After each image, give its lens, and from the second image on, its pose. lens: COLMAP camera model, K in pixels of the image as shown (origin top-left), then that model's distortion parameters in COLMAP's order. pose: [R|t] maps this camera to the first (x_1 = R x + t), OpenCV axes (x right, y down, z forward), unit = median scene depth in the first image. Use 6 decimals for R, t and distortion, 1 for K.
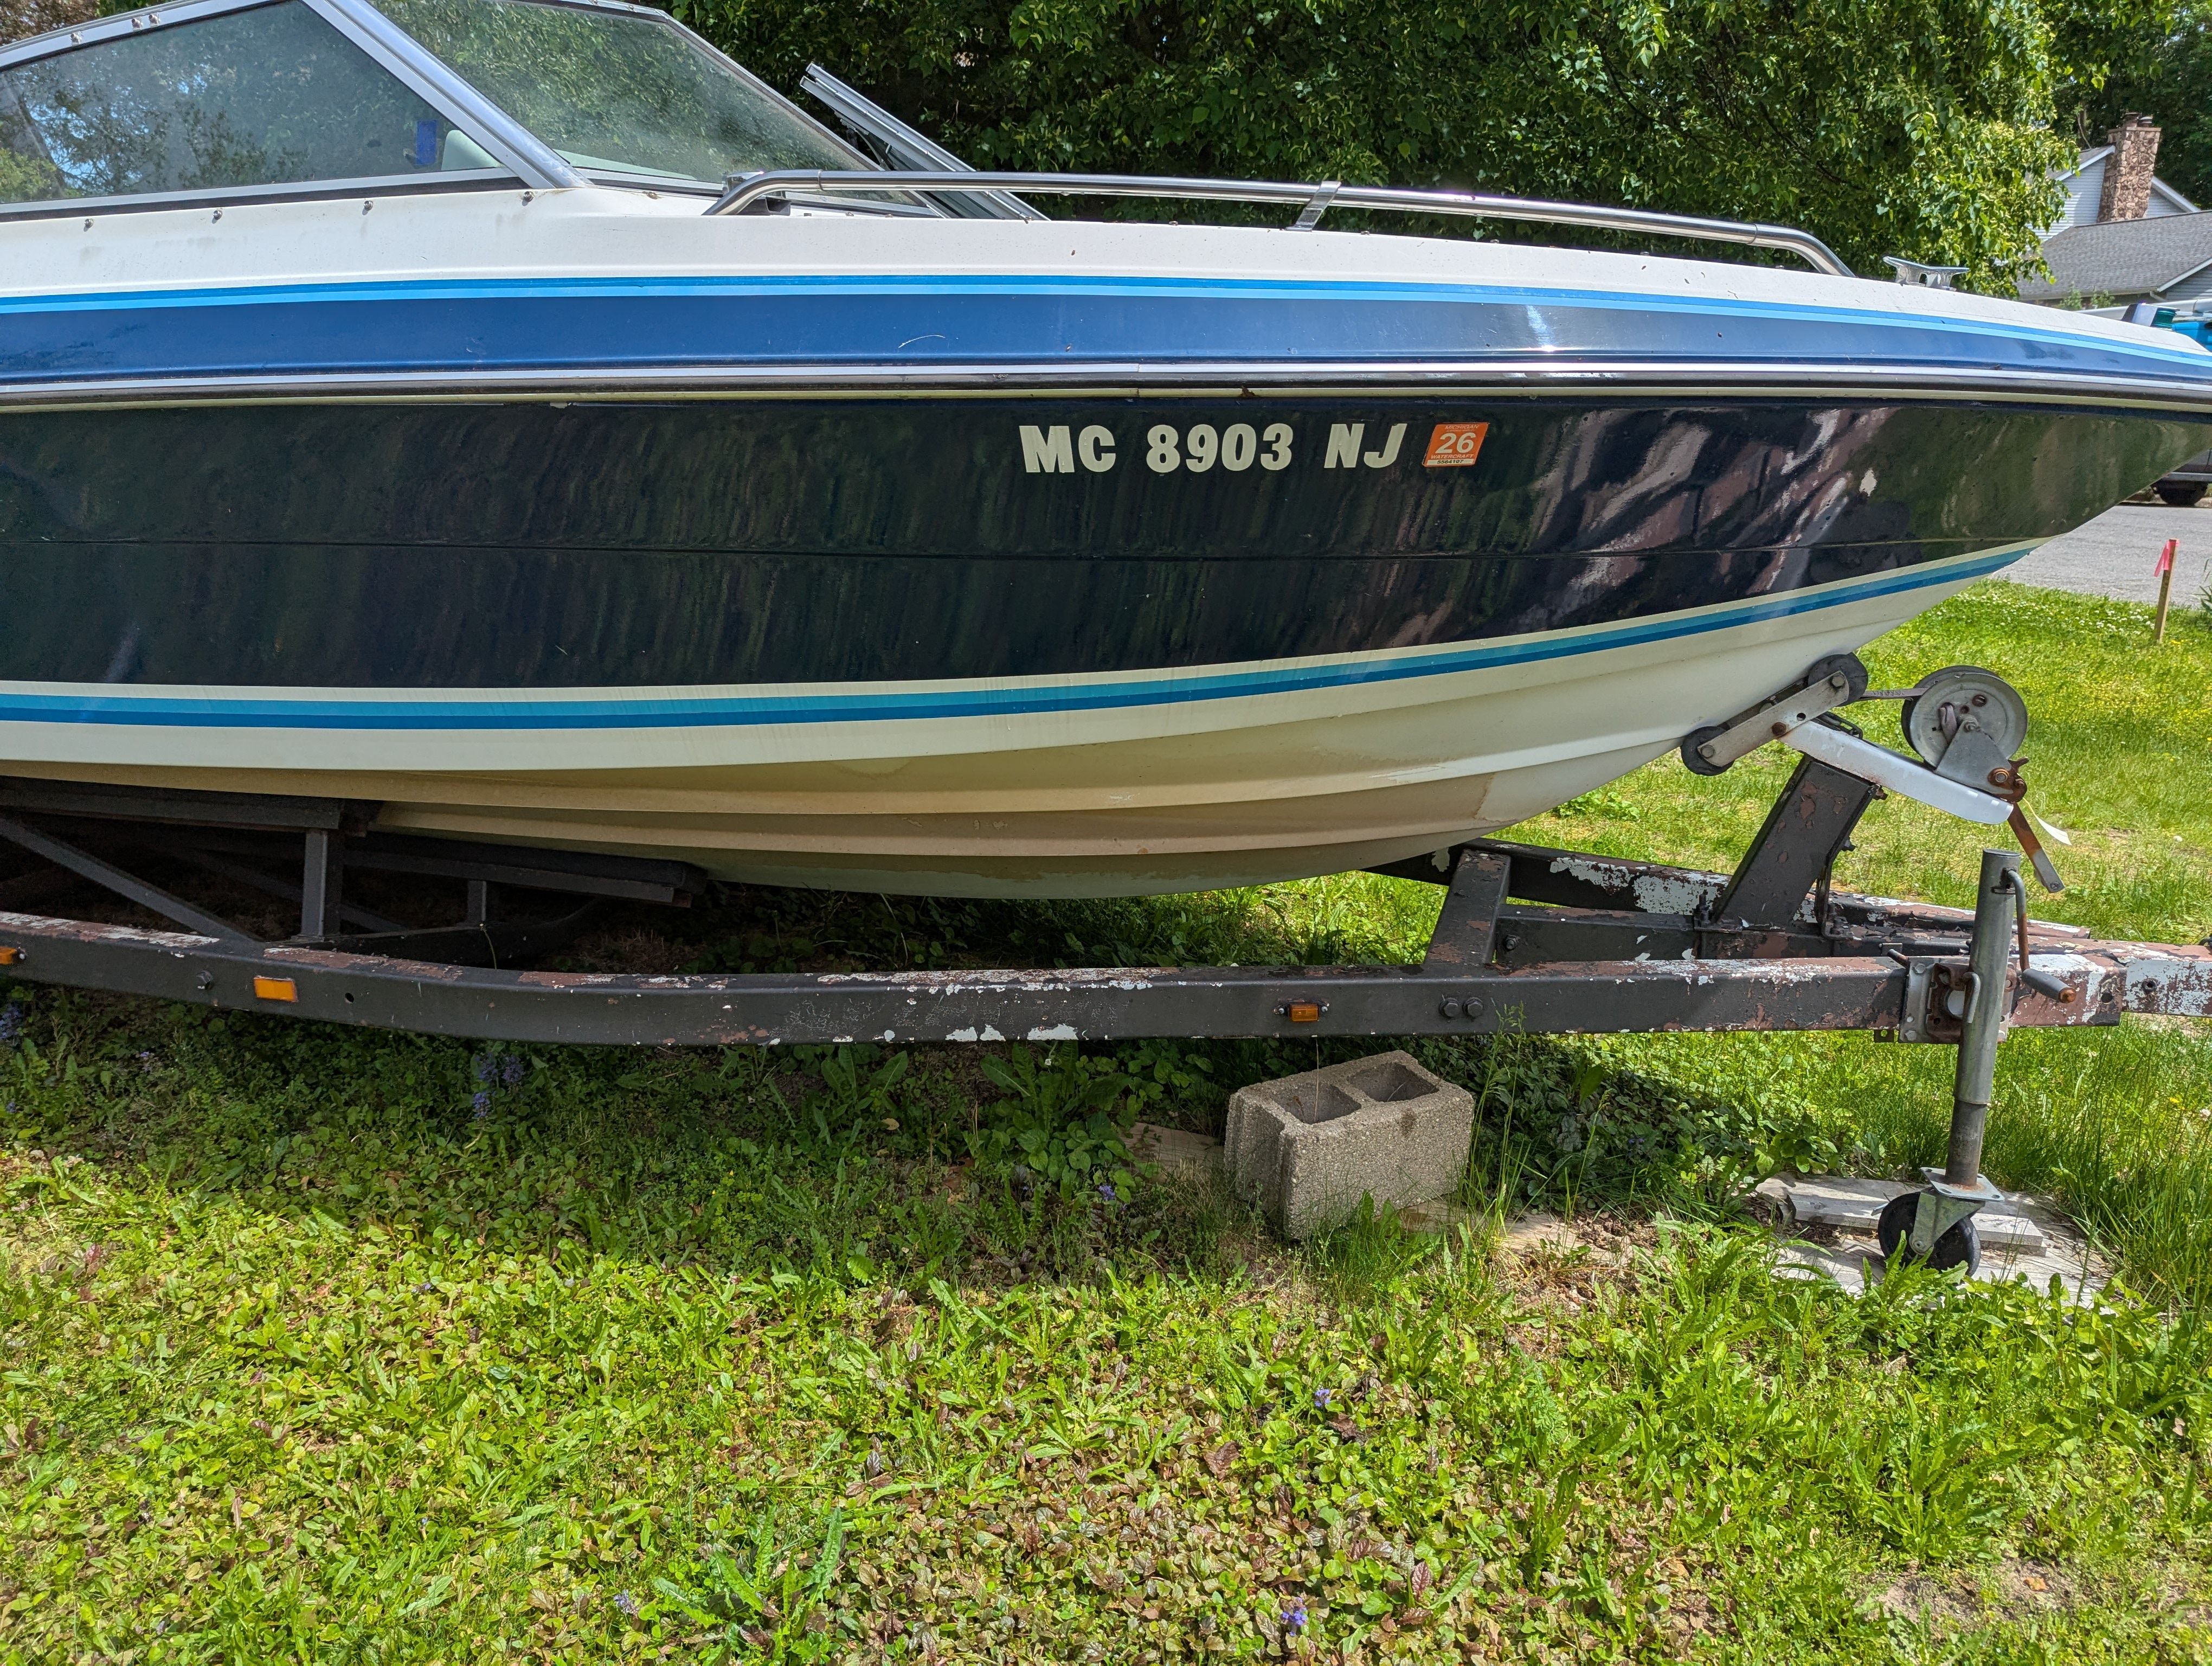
lens RADIAL K [[1569.8, 0, 1115.7], [0, 1569.8, 829.3], [0, 0, 1]] dist [0.057790, -0.048265]
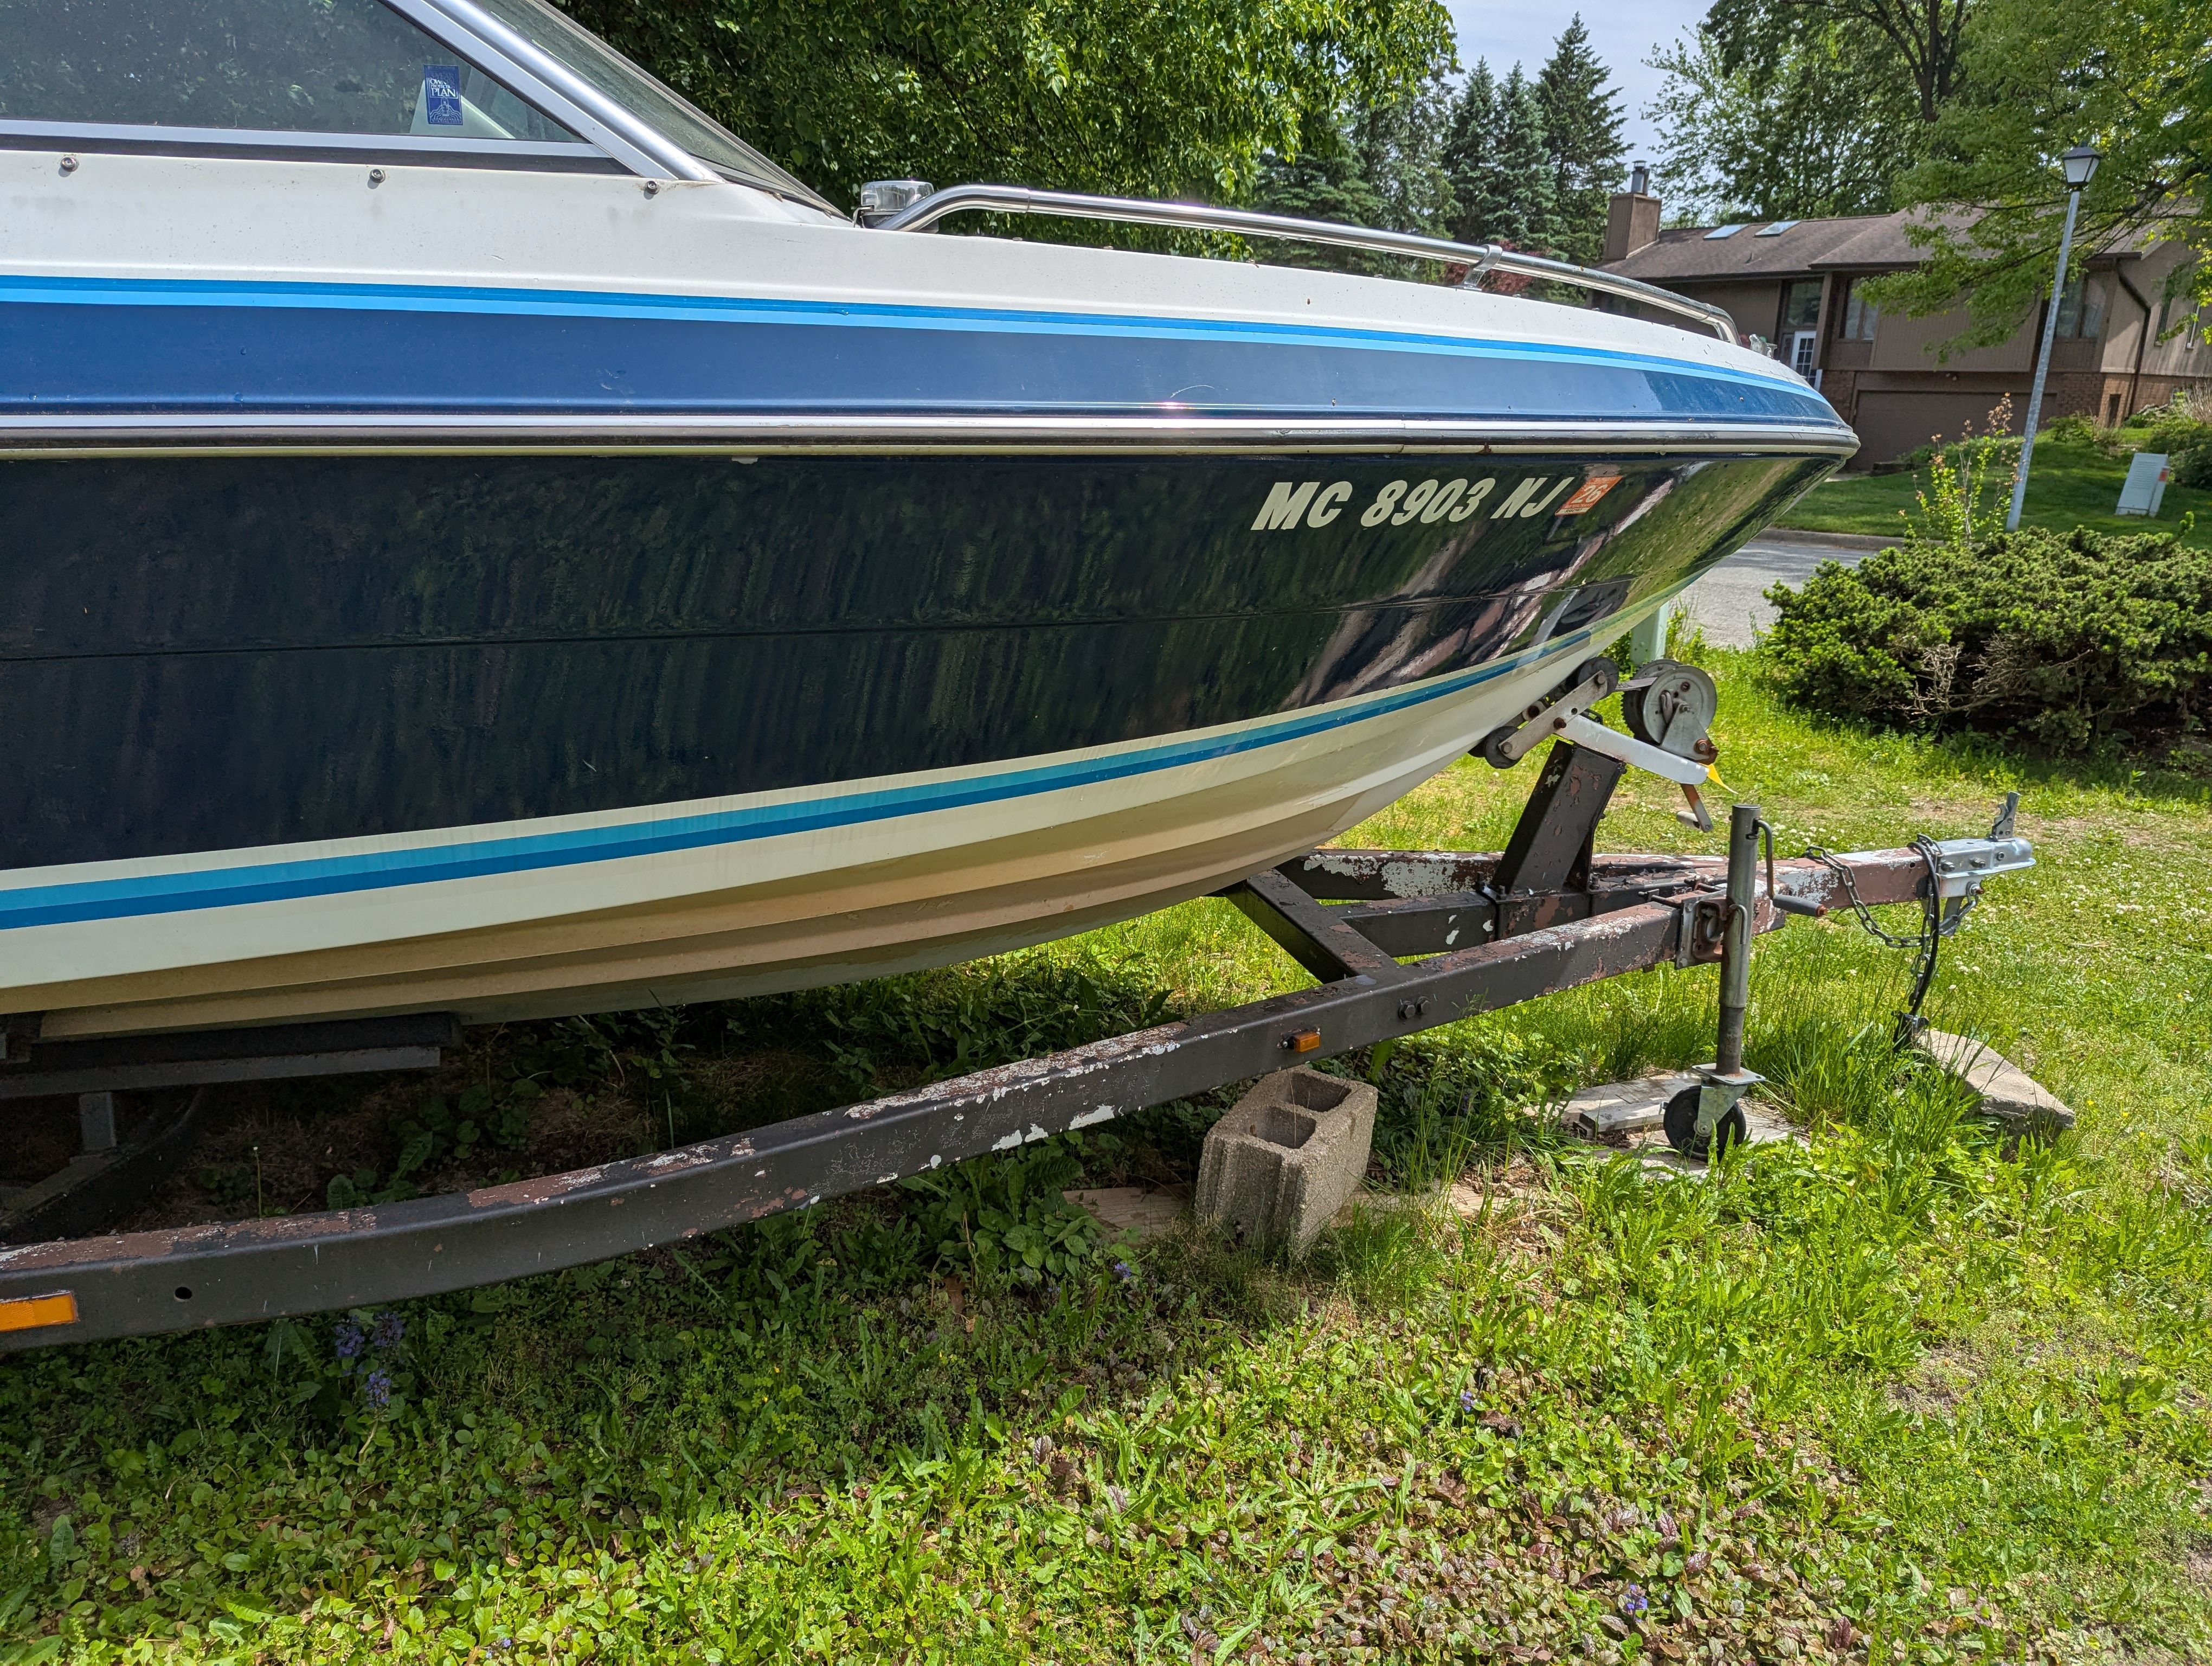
lens RADIAL K [[1569.8, 0, 1115.7], [0, 1569.8, 829.3], [0, 0, 1]] dist [0.057790, -0.048265]
pose [[0.840180, -0.125974, 0.527473, -0.499844], [0.123792, 0.991517, 0.039618, -0.074992], [-0.527990, 0.032011, 0.848647, 0.193955]]
